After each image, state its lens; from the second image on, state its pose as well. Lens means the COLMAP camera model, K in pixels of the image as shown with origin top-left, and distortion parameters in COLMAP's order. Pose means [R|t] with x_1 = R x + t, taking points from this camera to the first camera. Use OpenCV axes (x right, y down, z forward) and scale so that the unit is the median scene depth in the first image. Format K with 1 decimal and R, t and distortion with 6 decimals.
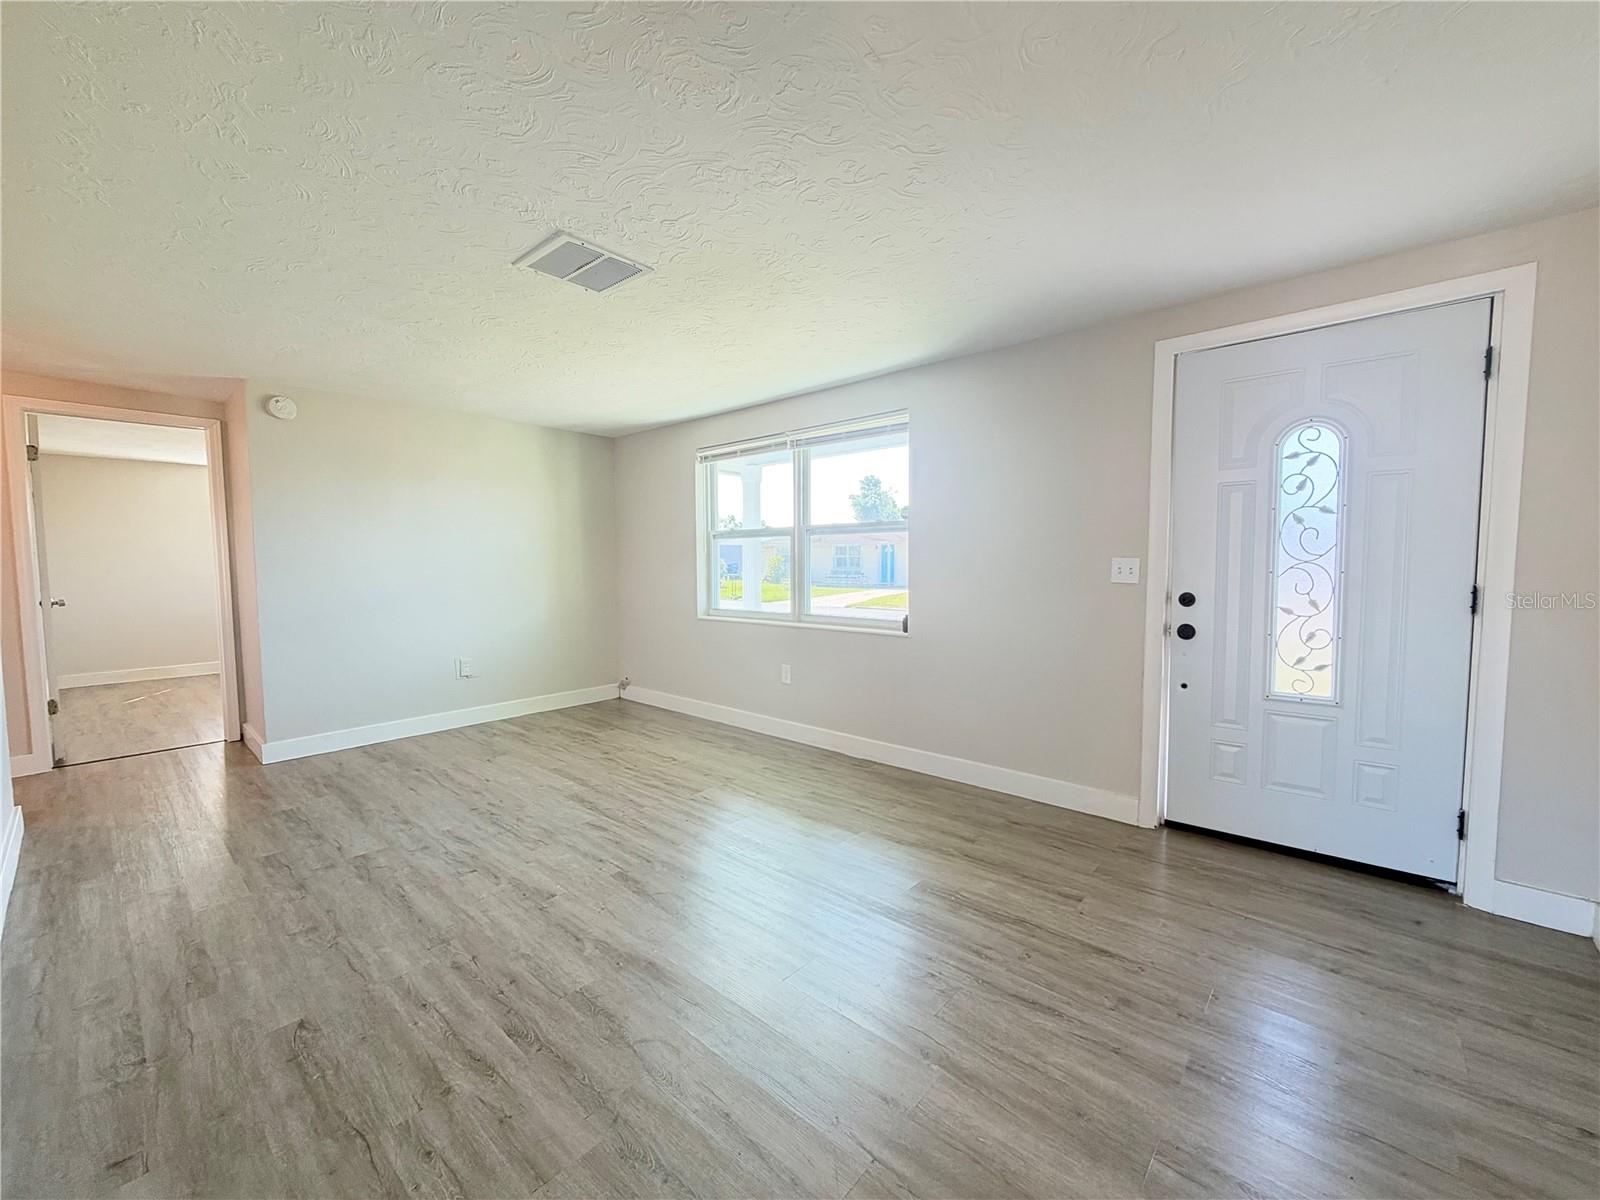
lens RADIAL K [[636.1, 0, 796.5], [0, 636.1, 602.5], [0, 0, 1]] dist [-0.001457, -0.000384]
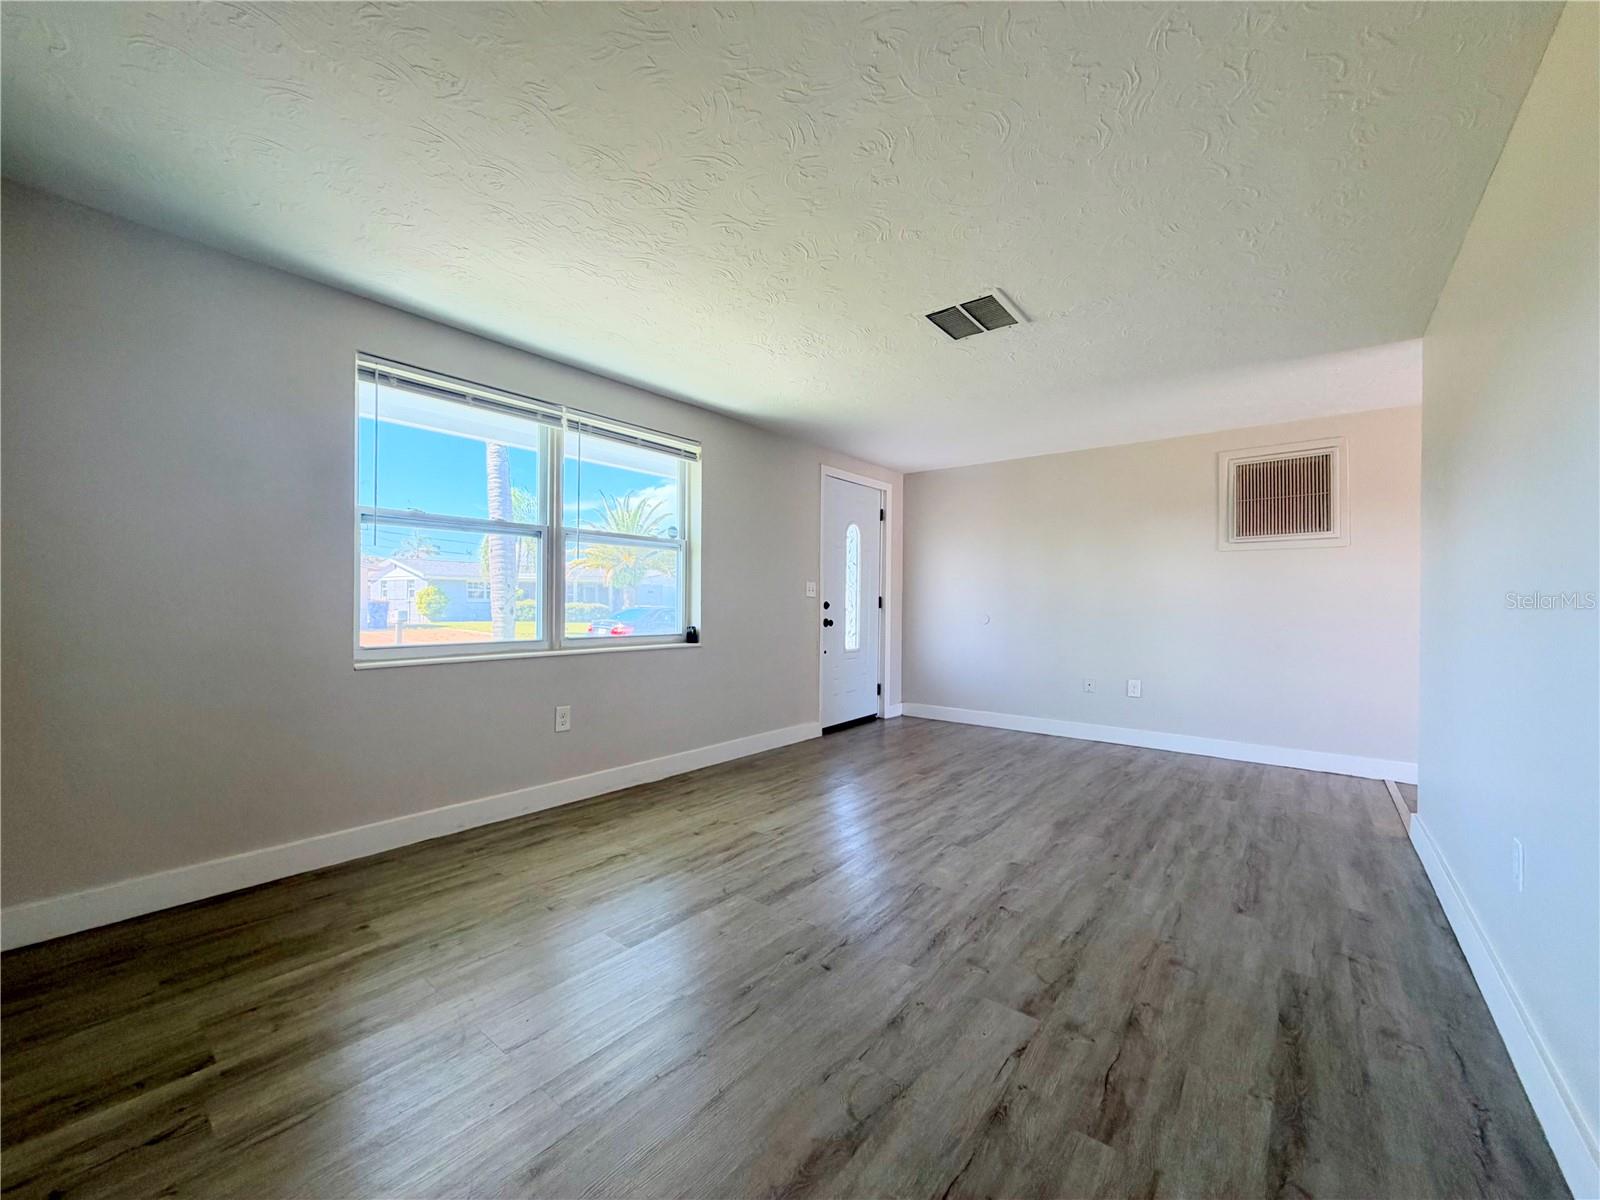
lens RADIAL K [[636.1, 0, 795.5], [0, 636.1, 603.0], [0, 0, 1]] dist [-0.001457, -0.000384]
pose [[-0.048040, 0.003065, 0.998841, -1.201081], [0.054885, 0.998493, -0.000424, -0.015058], [-0.997336, 0.054801, -0.048136, 1.138689]]
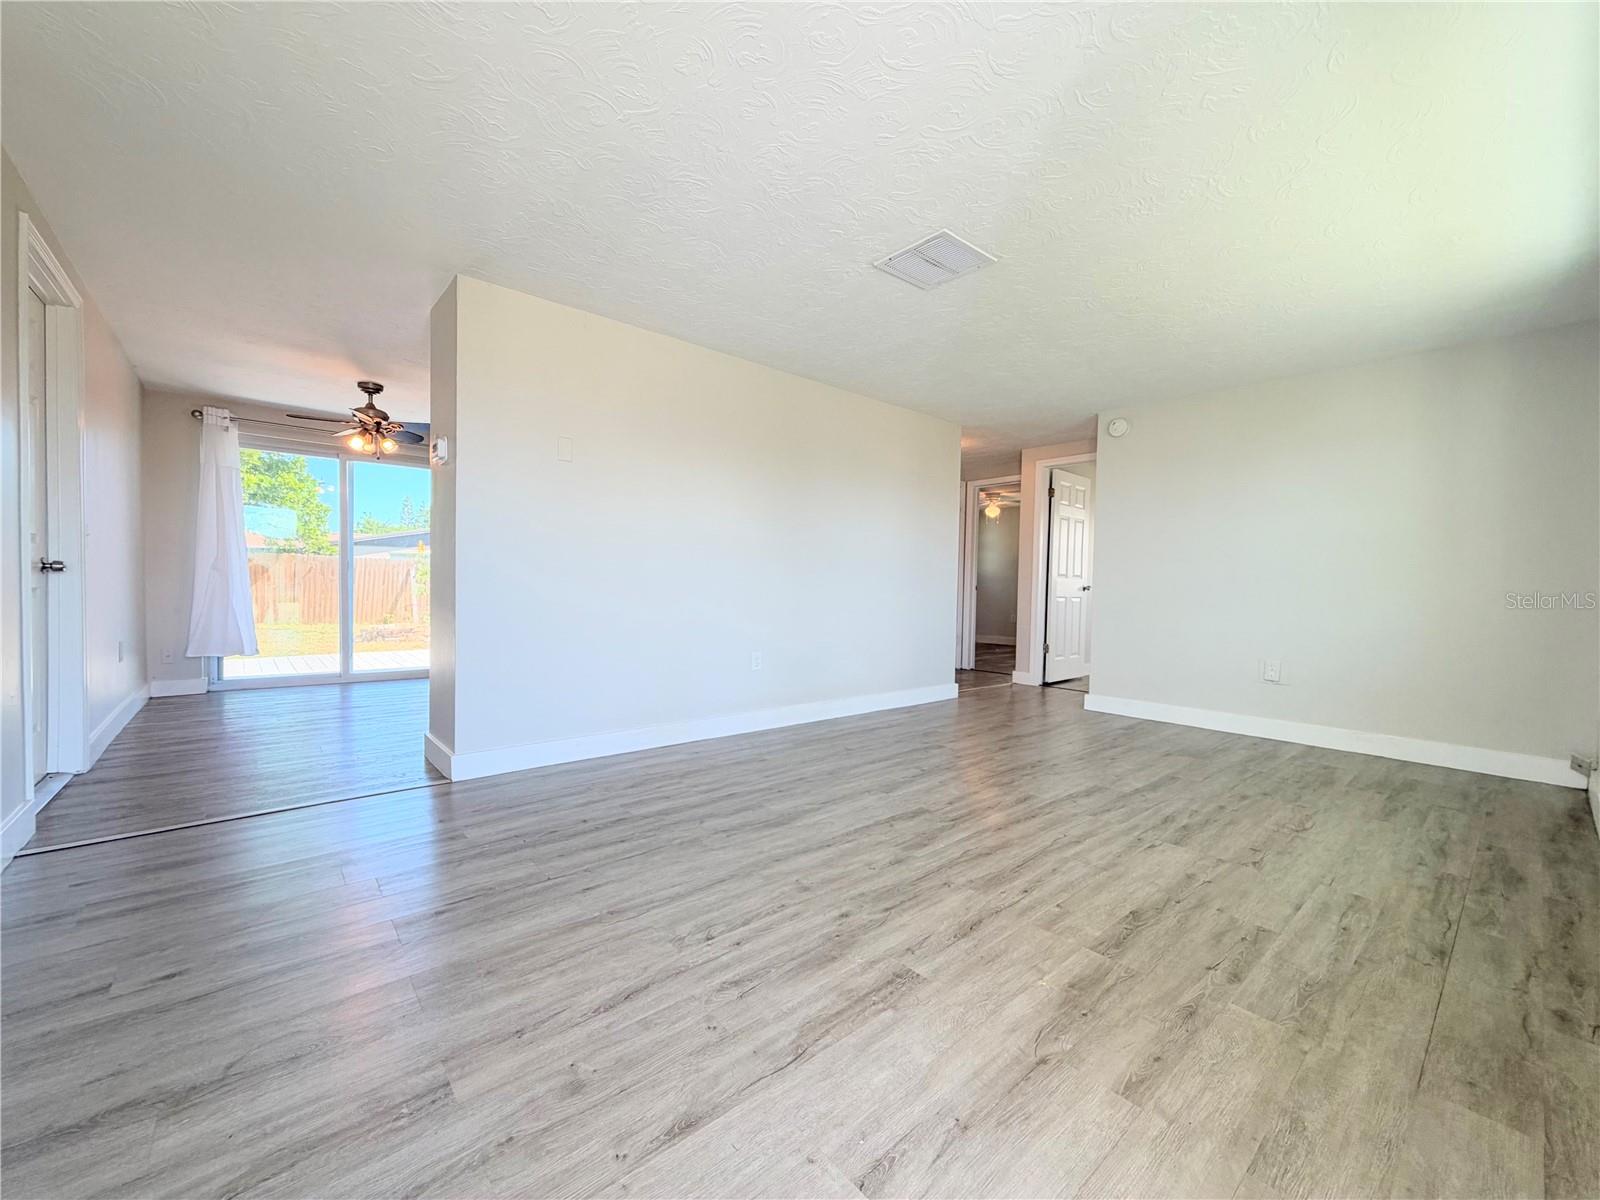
lens RADIAL K [[636.1, 0, 798.7], [0, 636.1, 601.0], [0, 0, 1]] dist [-0.001457, -0.000384]
pose [[-0.132158, 0.026609, -0.990871, 0.687394], [-0.082950, 0.995836, 0.037806, 0.046565], [0.987752, 0.087189, -0.129401, 0.773350]]
